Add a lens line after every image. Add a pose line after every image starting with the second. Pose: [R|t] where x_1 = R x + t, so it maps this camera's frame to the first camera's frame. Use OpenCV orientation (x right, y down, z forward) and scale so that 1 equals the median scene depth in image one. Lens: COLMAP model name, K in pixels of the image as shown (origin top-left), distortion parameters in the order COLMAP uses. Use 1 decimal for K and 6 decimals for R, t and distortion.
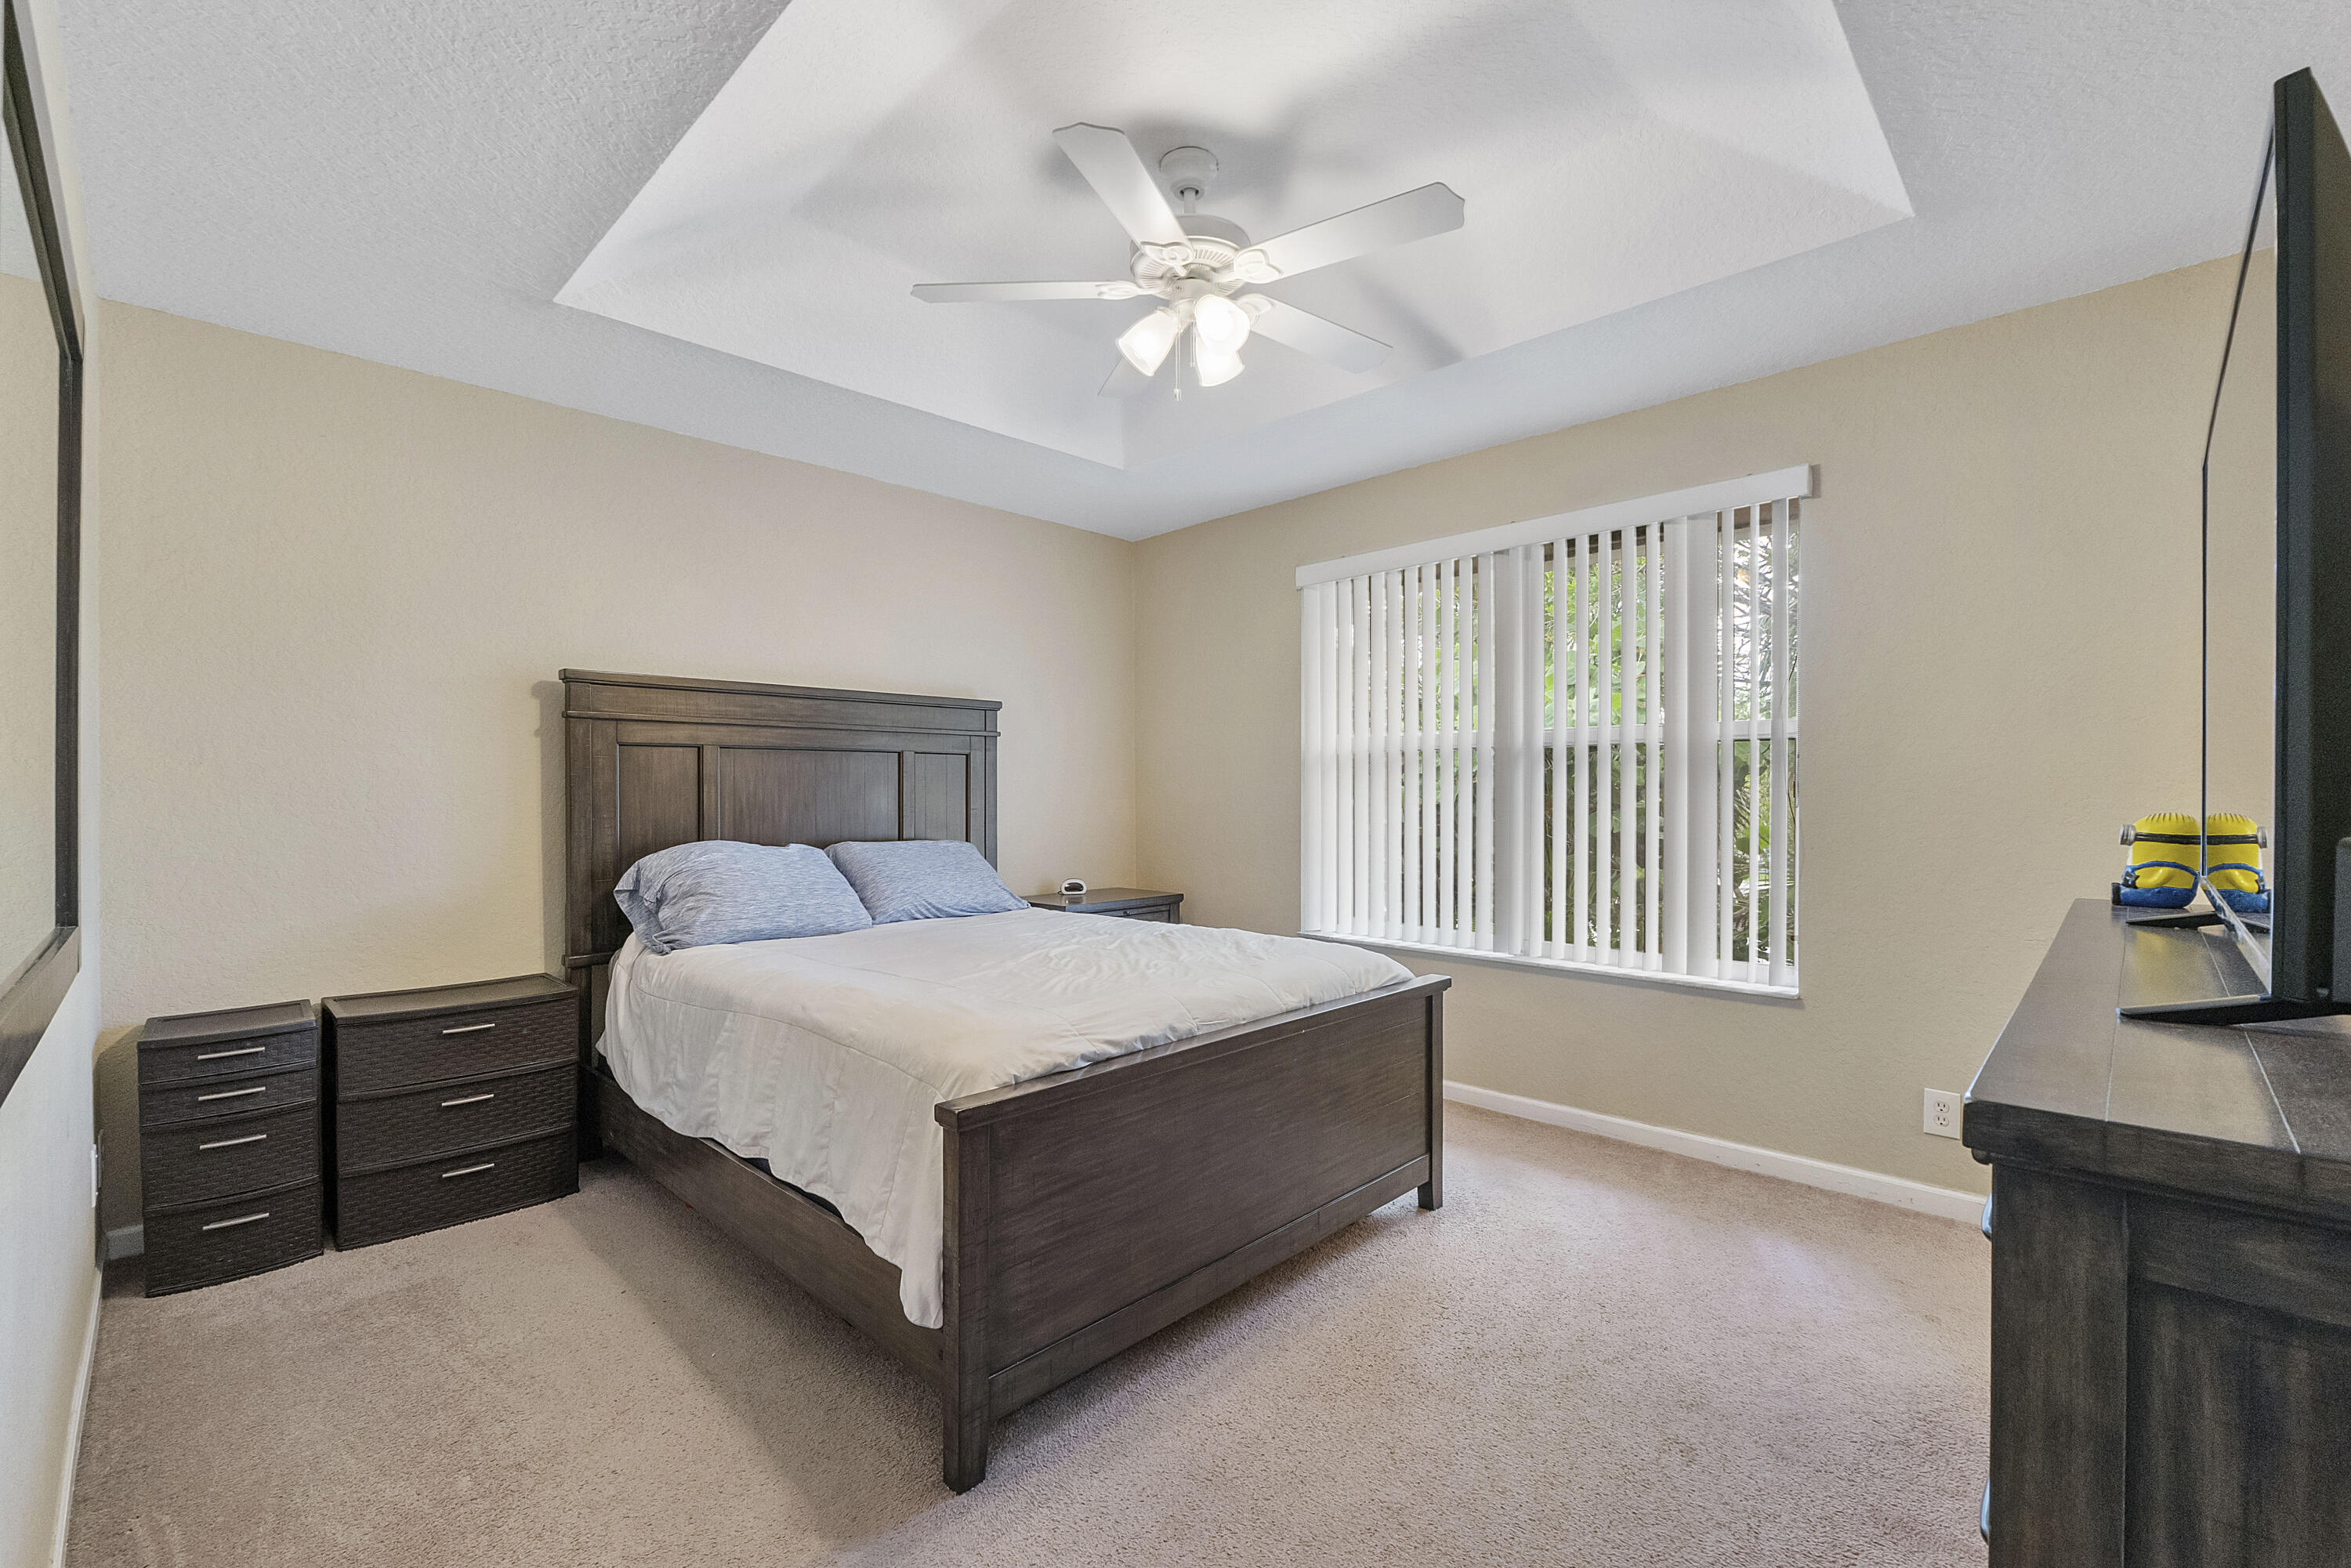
lens RADIAL K [[1002.5, 0, 1185.7], [0, 1002.5, 791.4], [0, 0, 1]] dist [-0.006604, -0.000444]
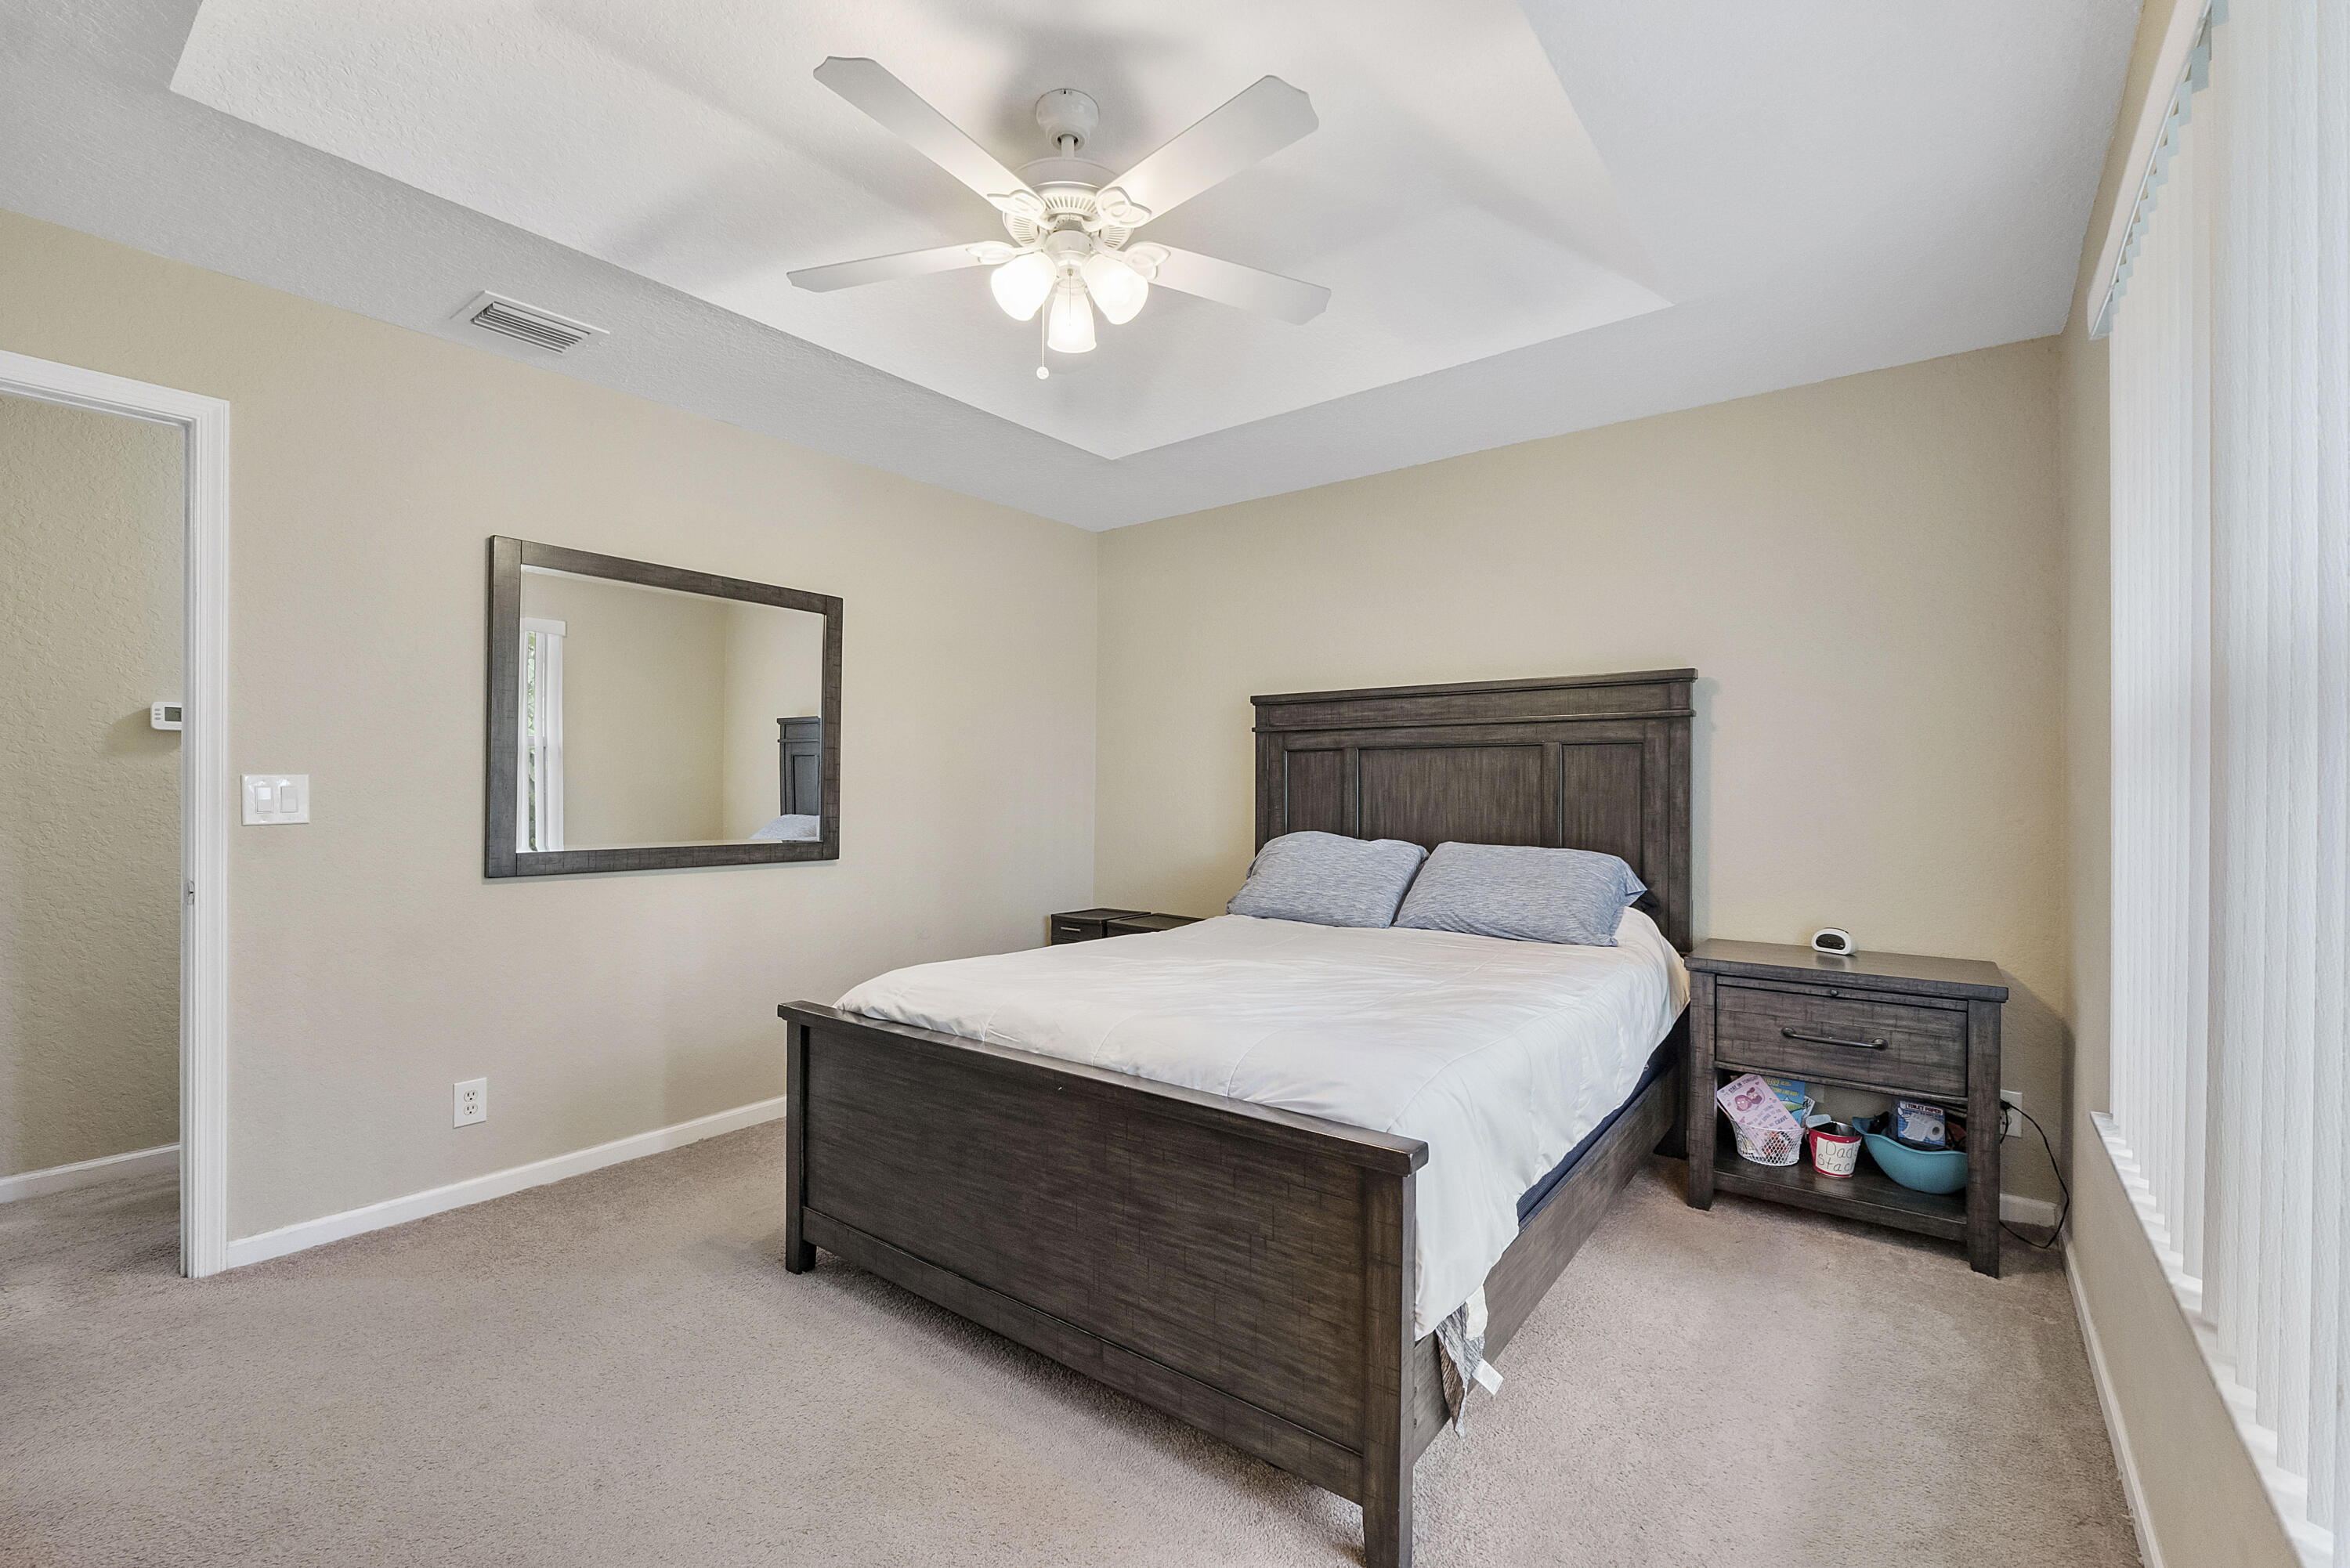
lens RADIAL K [[1002.1, 0, 1184.0], [0, 1002.1, 784.3], [0, 0, 1]] dist [-0.006604, -0.000444]
pose [[0.116483, -0.002002, -0.993191, 0.675349], [-0.004070, 0.999989, -0.002493, -0.001662], [0.993184, 0.004332, 0.116473, 0.733648]]
